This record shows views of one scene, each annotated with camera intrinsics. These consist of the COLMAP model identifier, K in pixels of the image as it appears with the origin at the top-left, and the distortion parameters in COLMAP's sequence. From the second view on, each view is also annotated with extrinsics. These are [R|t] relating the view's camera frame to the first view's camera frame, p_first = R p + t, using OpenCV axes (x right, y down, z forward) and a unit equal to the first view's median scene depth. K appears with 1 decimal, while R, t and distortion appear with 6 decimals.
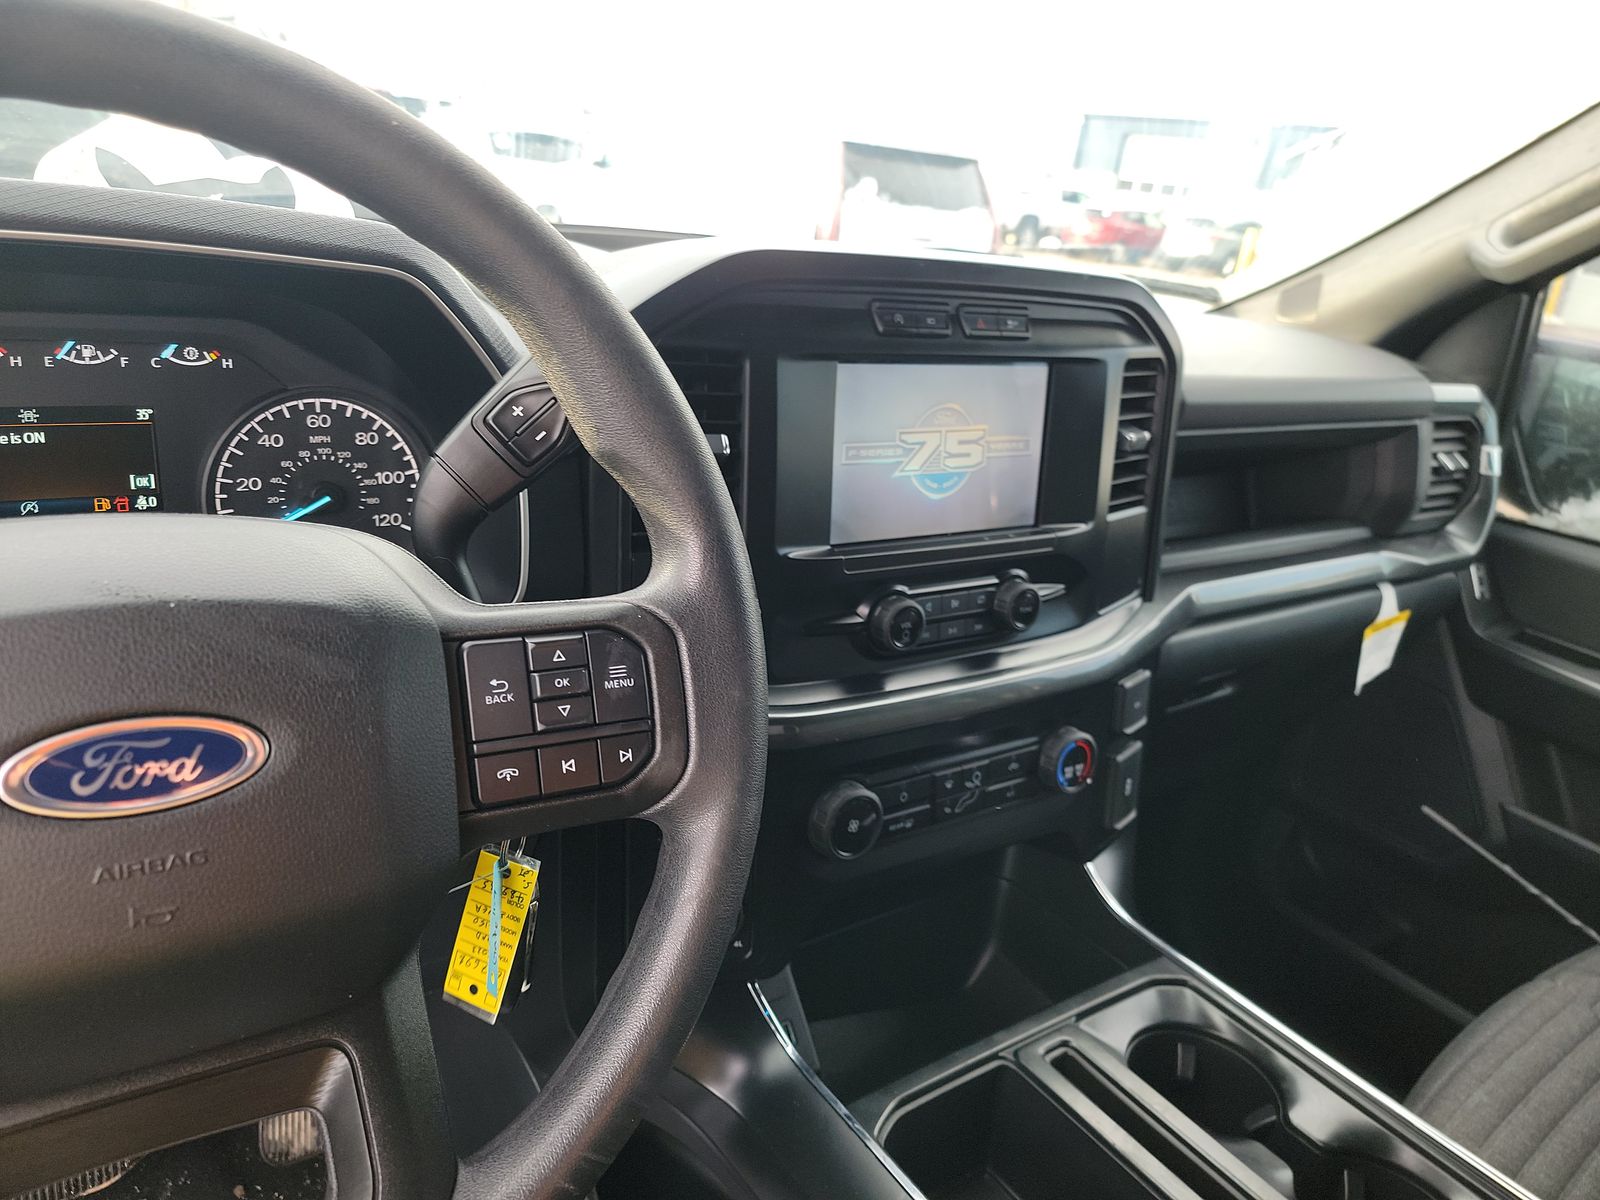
lens RADIAL K [[1129.5, 0, 800.0], [0, 1129.5, 600.0], [0, 0, 1]] dist [0.032820, -0.021955]
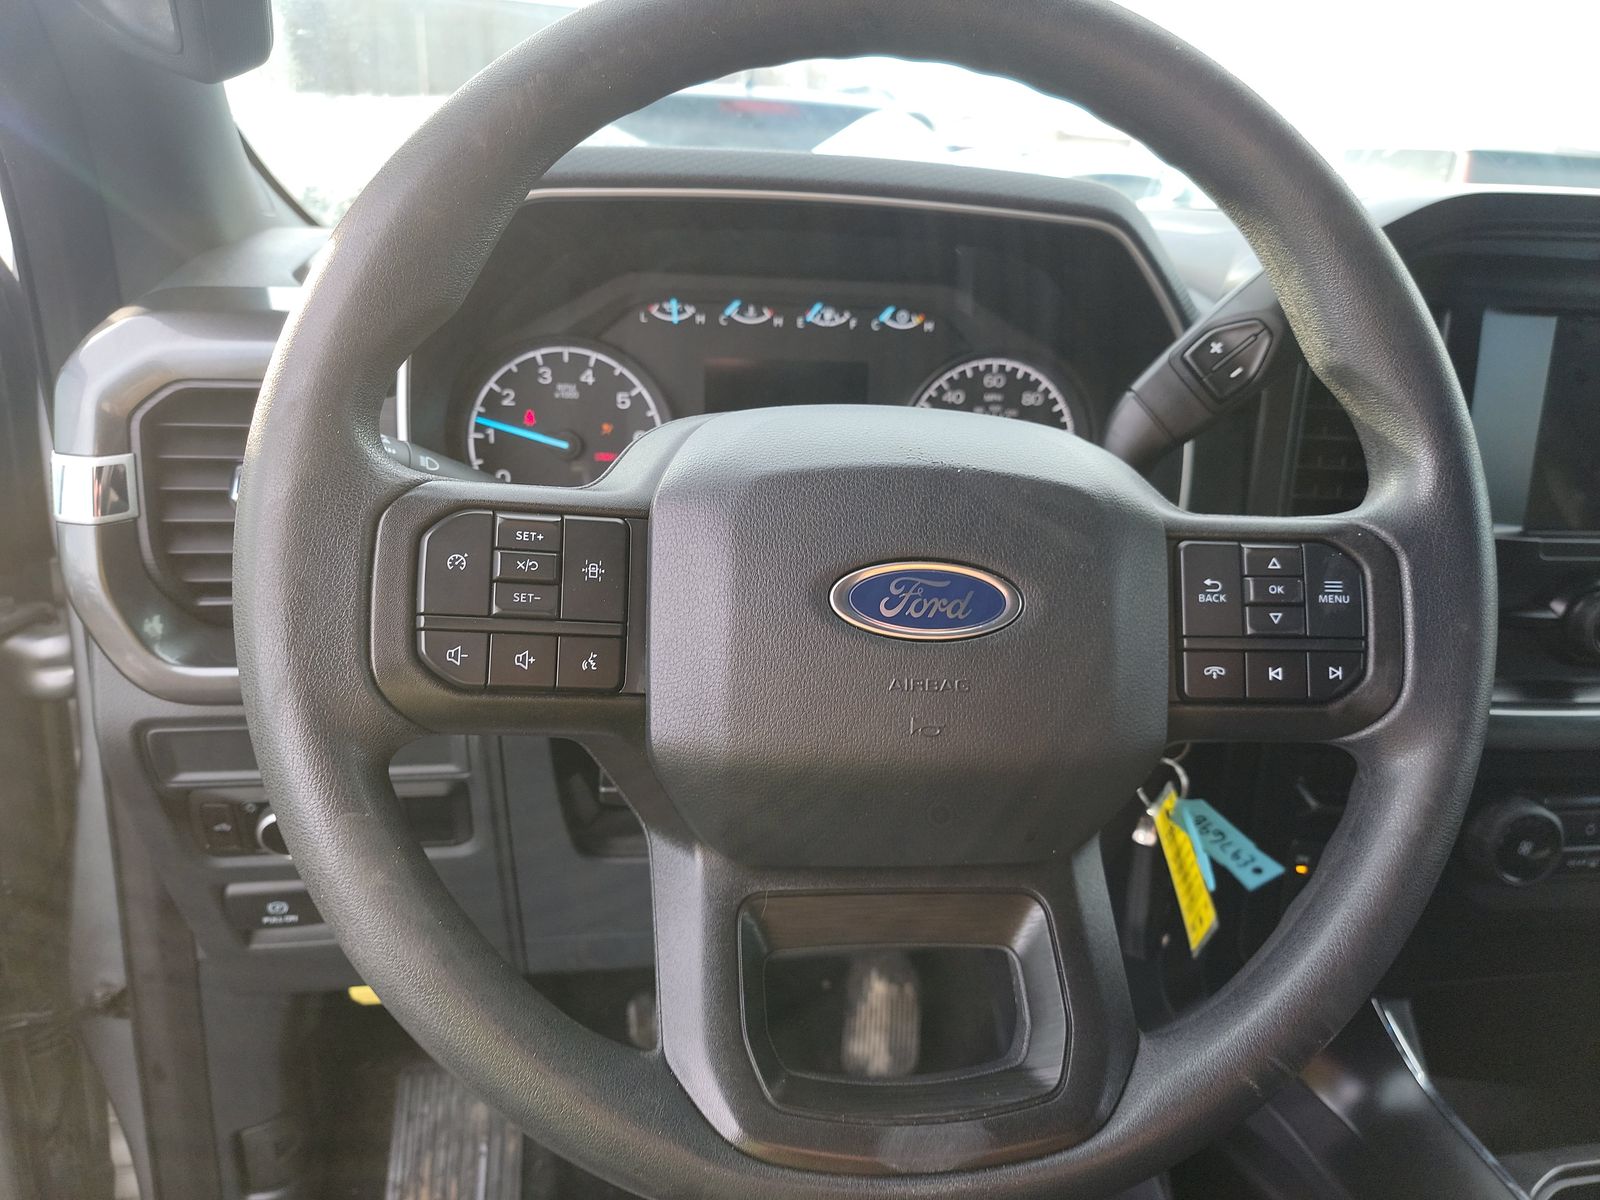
lens RADIAL K [[1129.5, 0, 800.0], [0, 1129.5, 600.0], [0, 0, 1]] dist [0.032820, -0.021955]
pose [[0.894881, 0.082235, -0.438664, -0.117951], [-0.099298, 0.994928, -0.016053, 0.113028], [0.435119, 0.057924, 0.898508, -0.068597]]
